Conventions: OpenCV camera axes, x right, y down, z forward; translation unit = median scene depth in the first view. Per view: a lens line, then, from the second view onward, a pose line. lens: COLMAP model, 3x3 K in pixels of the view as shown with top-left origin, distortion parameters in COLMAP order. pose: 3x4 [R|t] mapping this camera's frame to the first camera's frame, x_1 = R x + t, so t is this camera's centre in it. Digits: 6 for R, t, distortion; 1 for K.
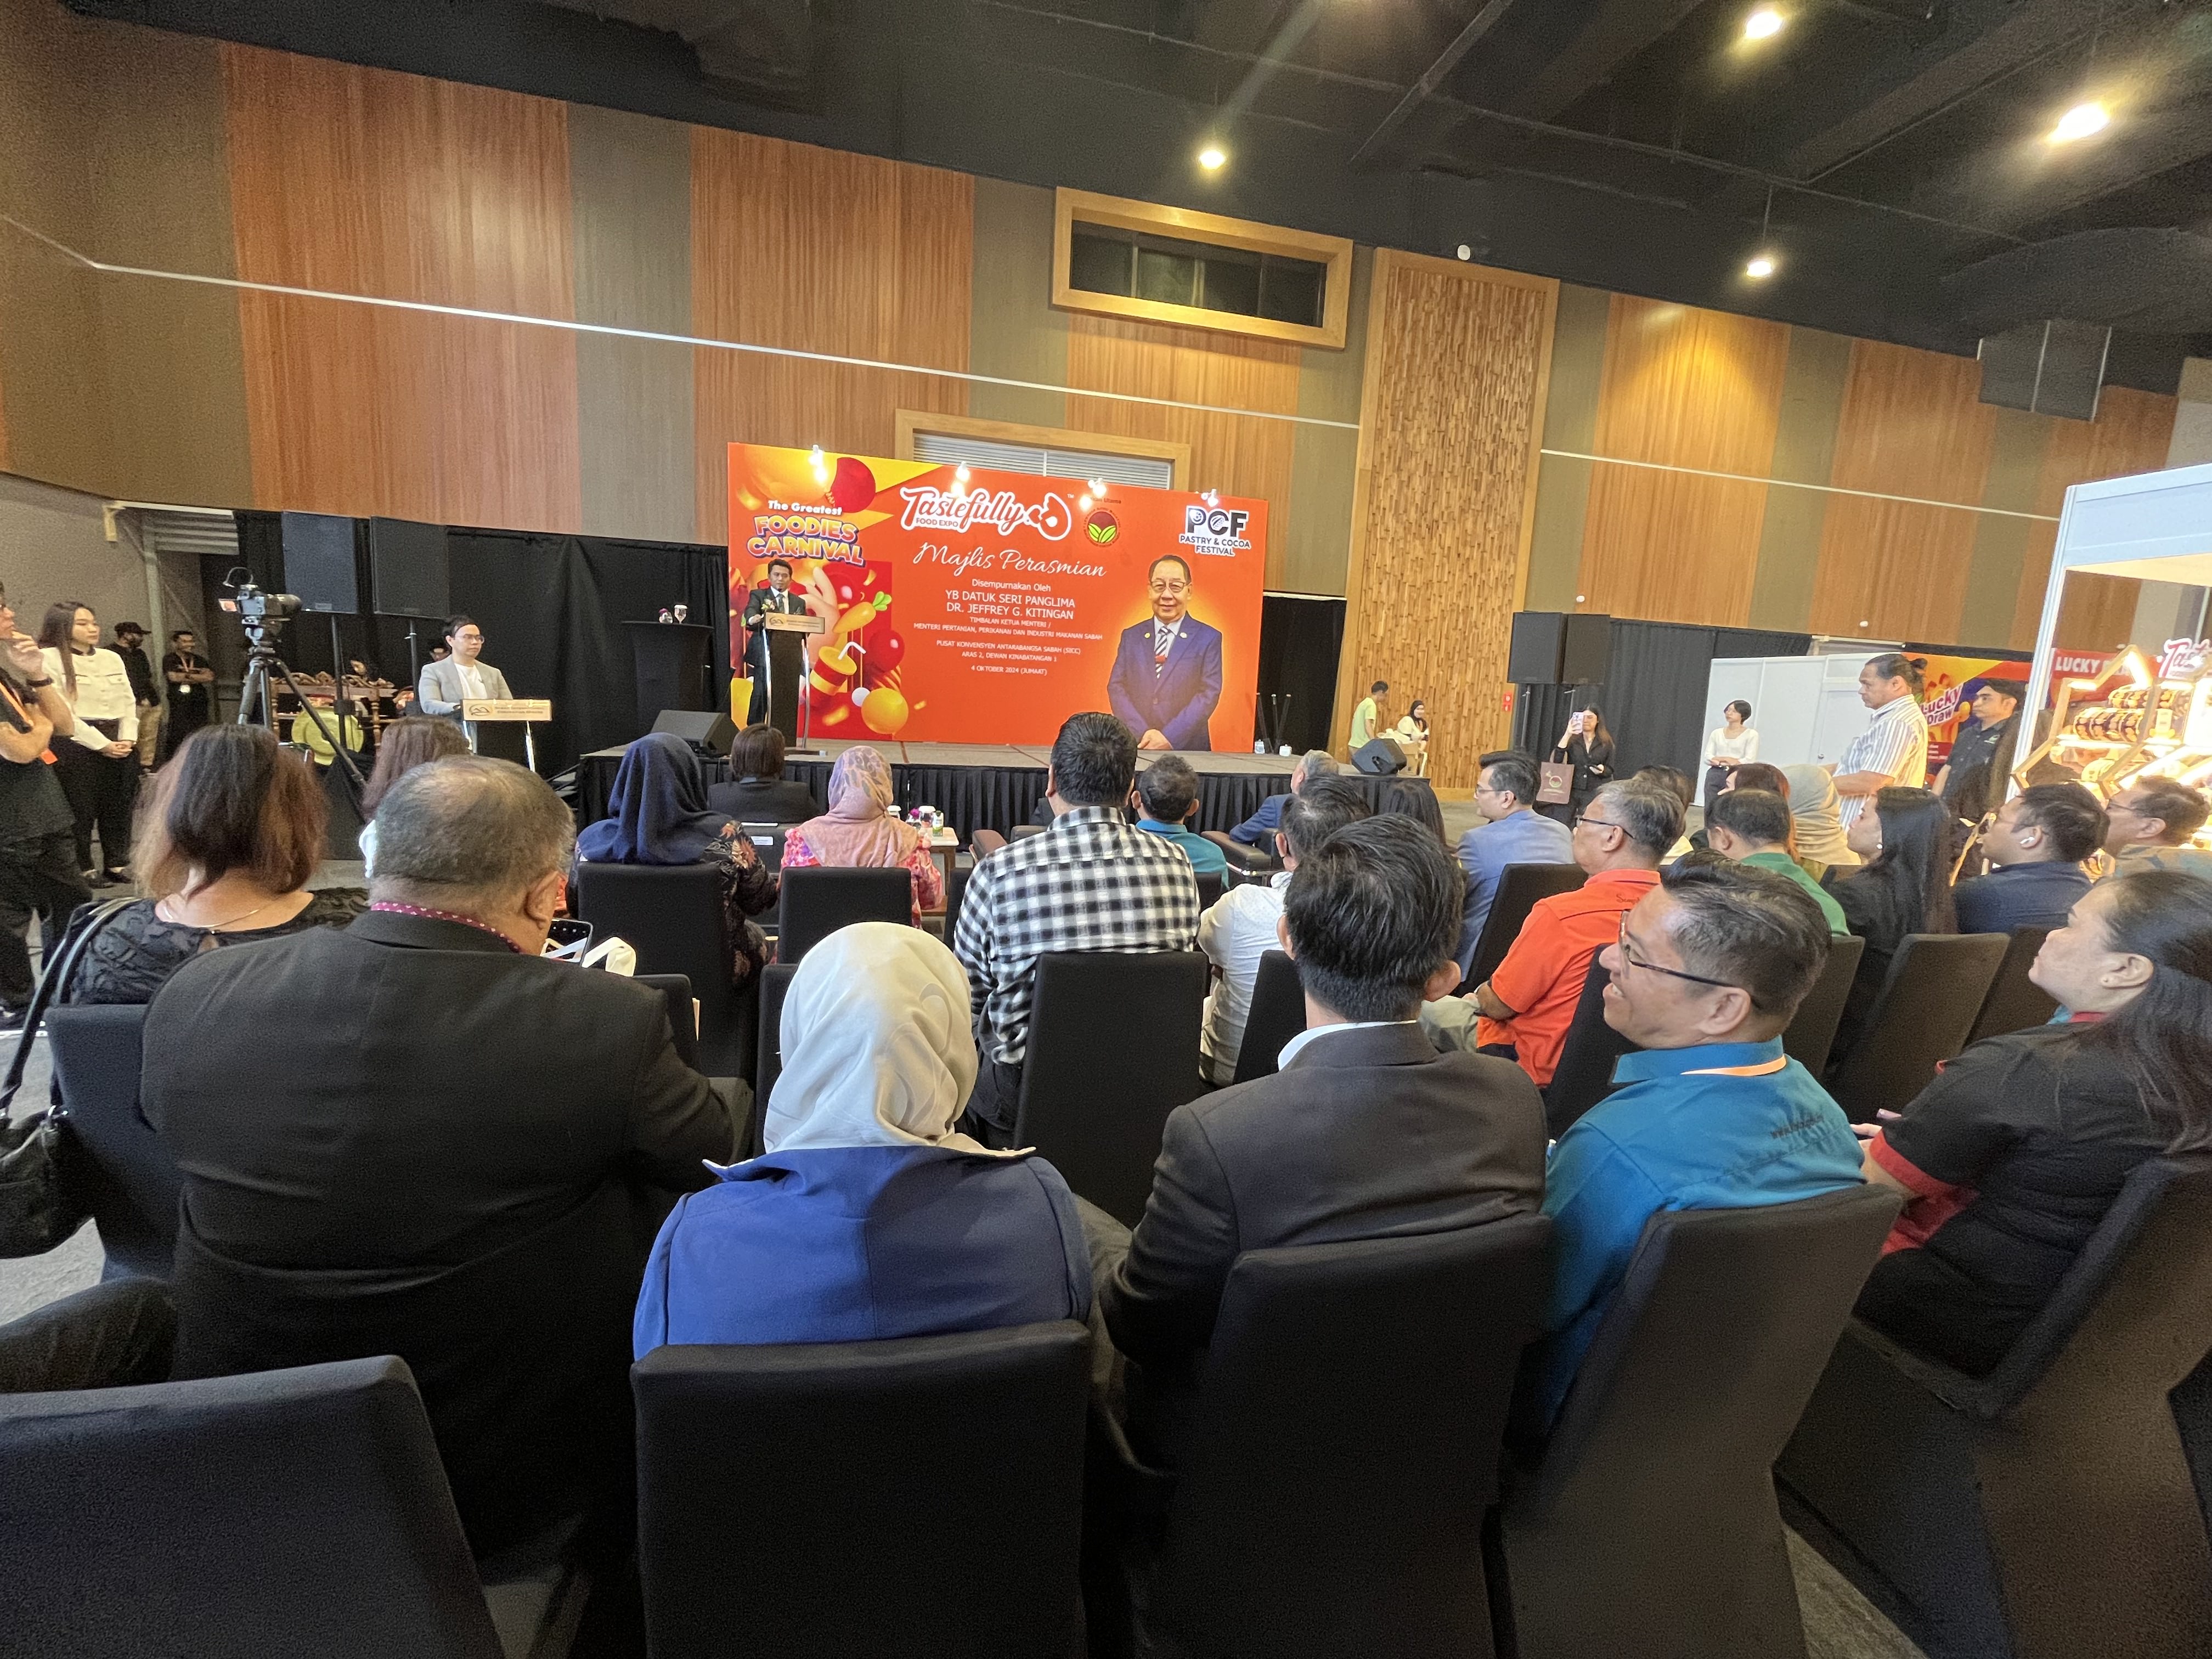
lens RADIAL K [[886.2, 0, 1106.0], [0, 886.2, 829.5], [0, 0, 1]] dist [-0.009306, -0.000109]
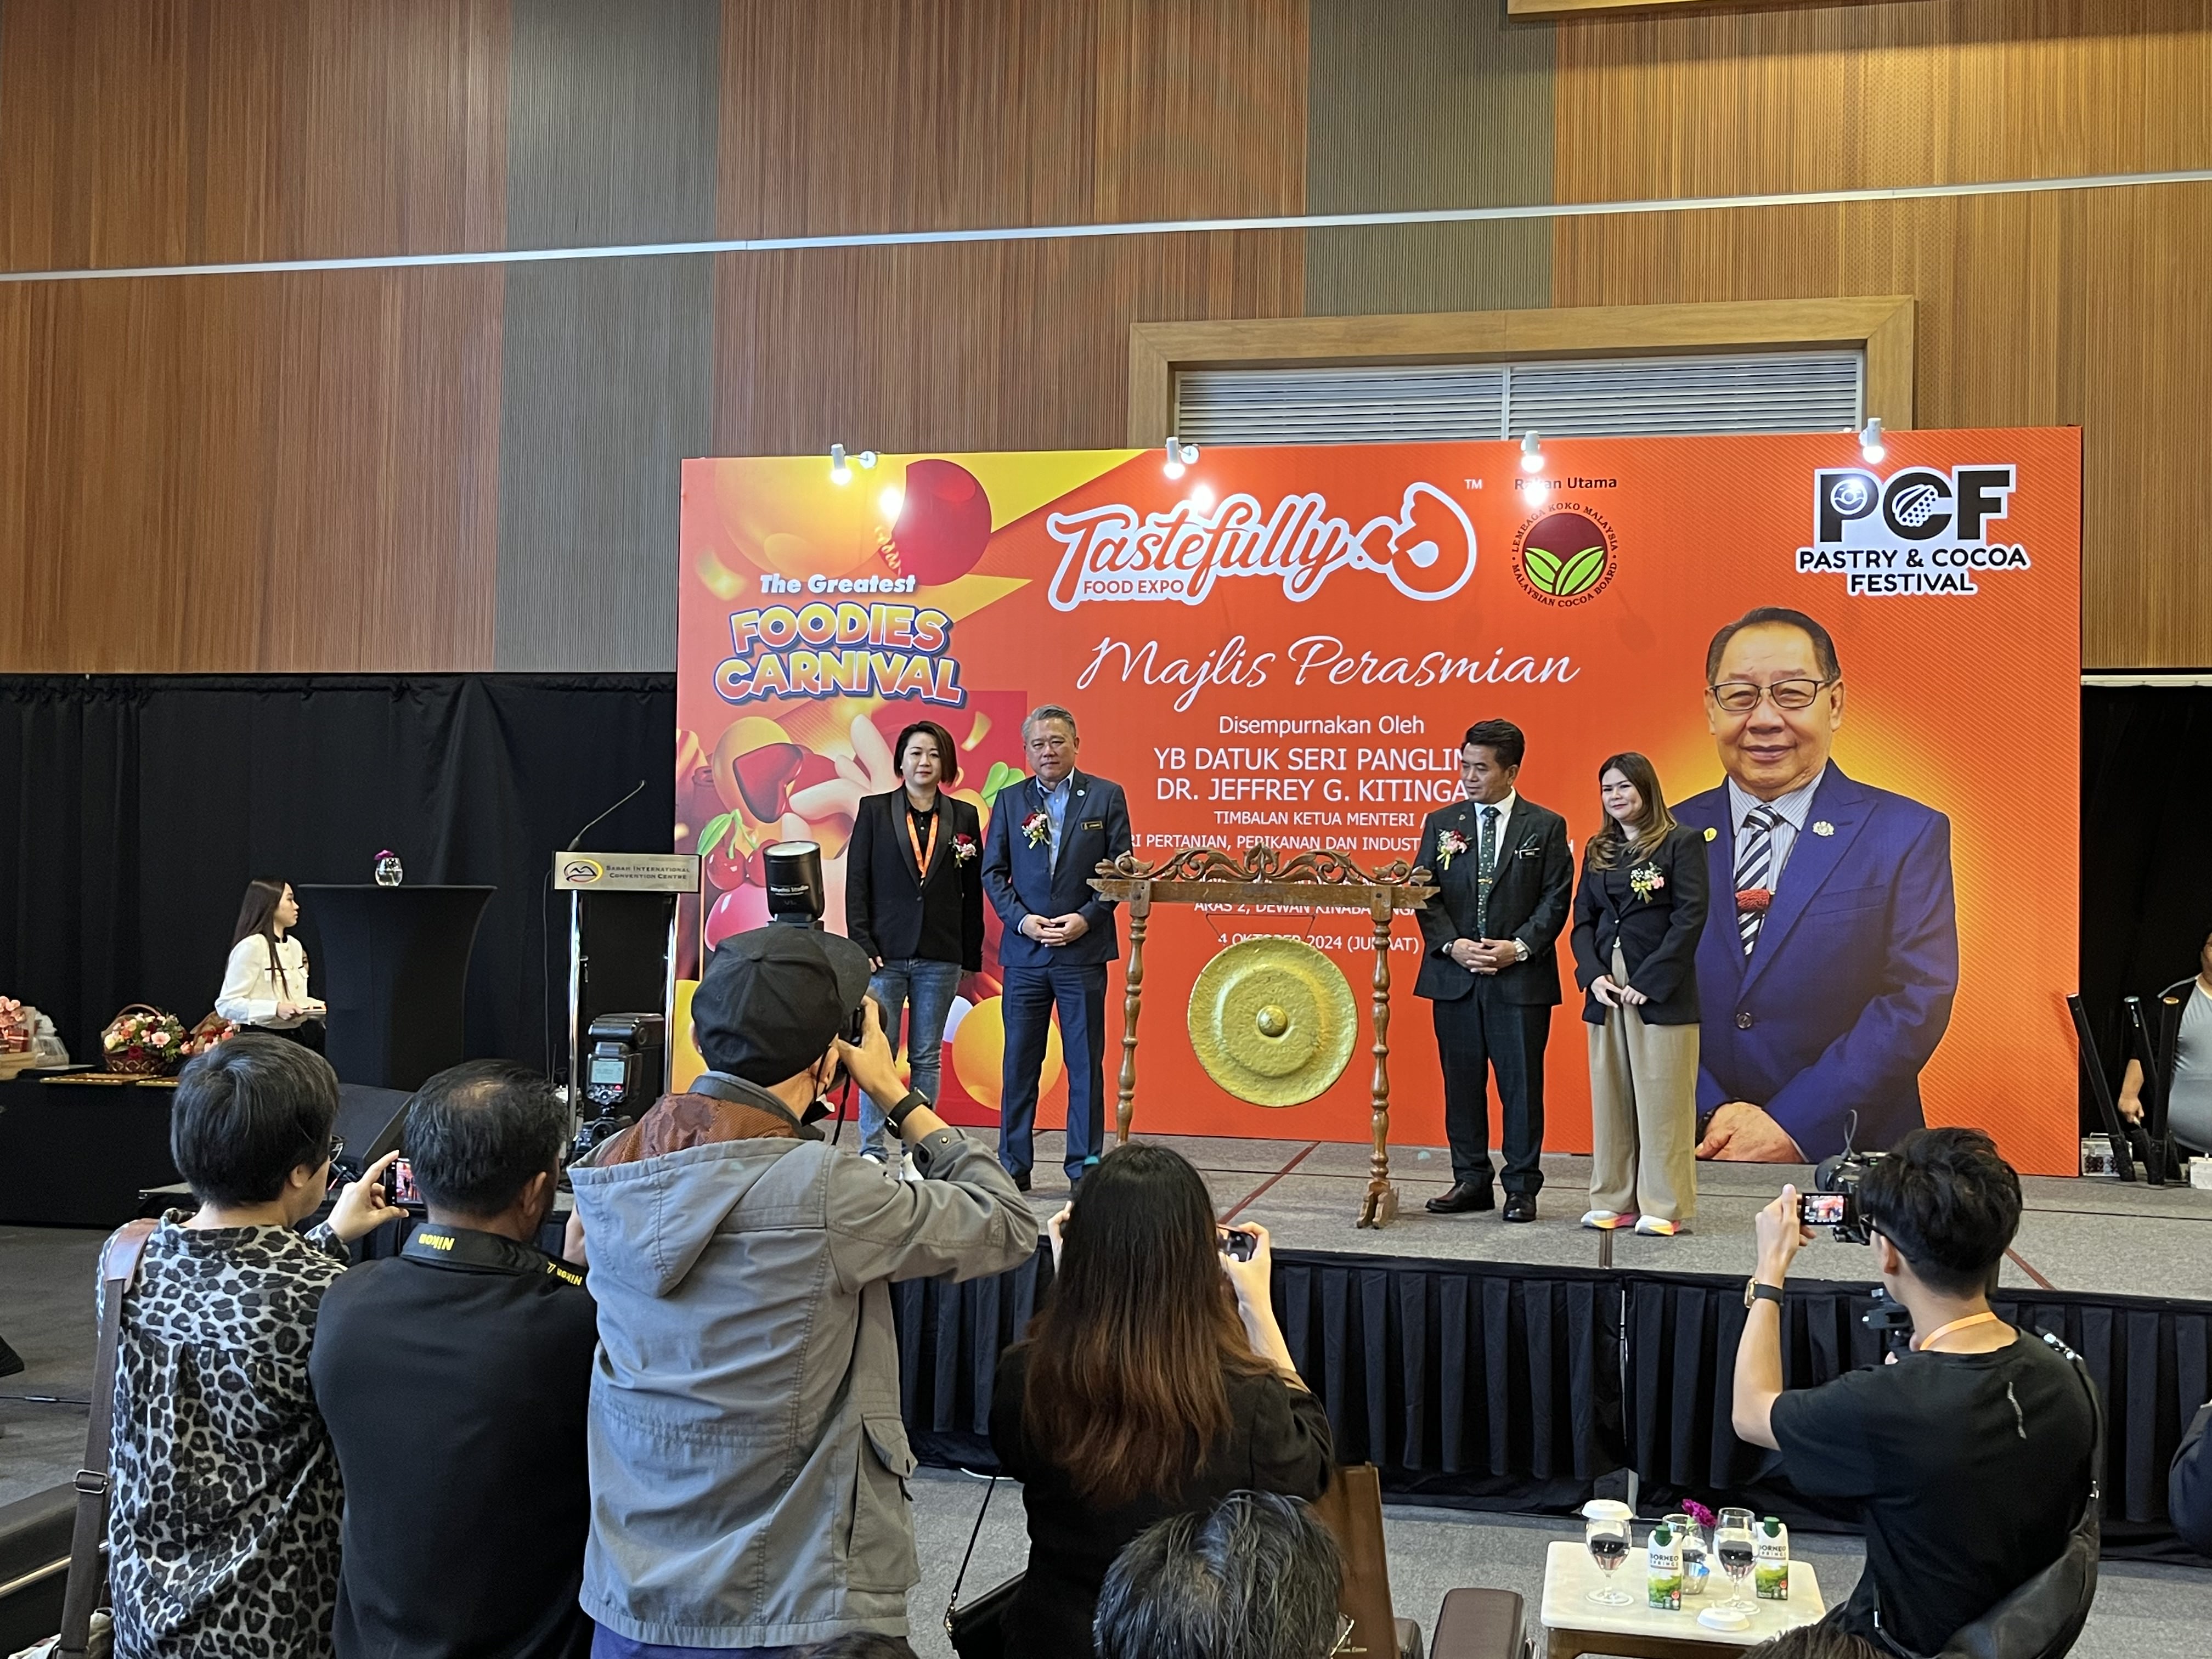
lens RADIAL K [[2206.4, 0, 1114.3], [0, 2206.4, 831.2], [0, 0, 1]] dist [0.140053, -0.422749]
pose [[0.901224, -0.042989, -0.431217, 0.224940], [-0.041458, 0.981951, -0.184538, -0.049890], [0.431366, 0.184187, 0.883175, 0.123361]]
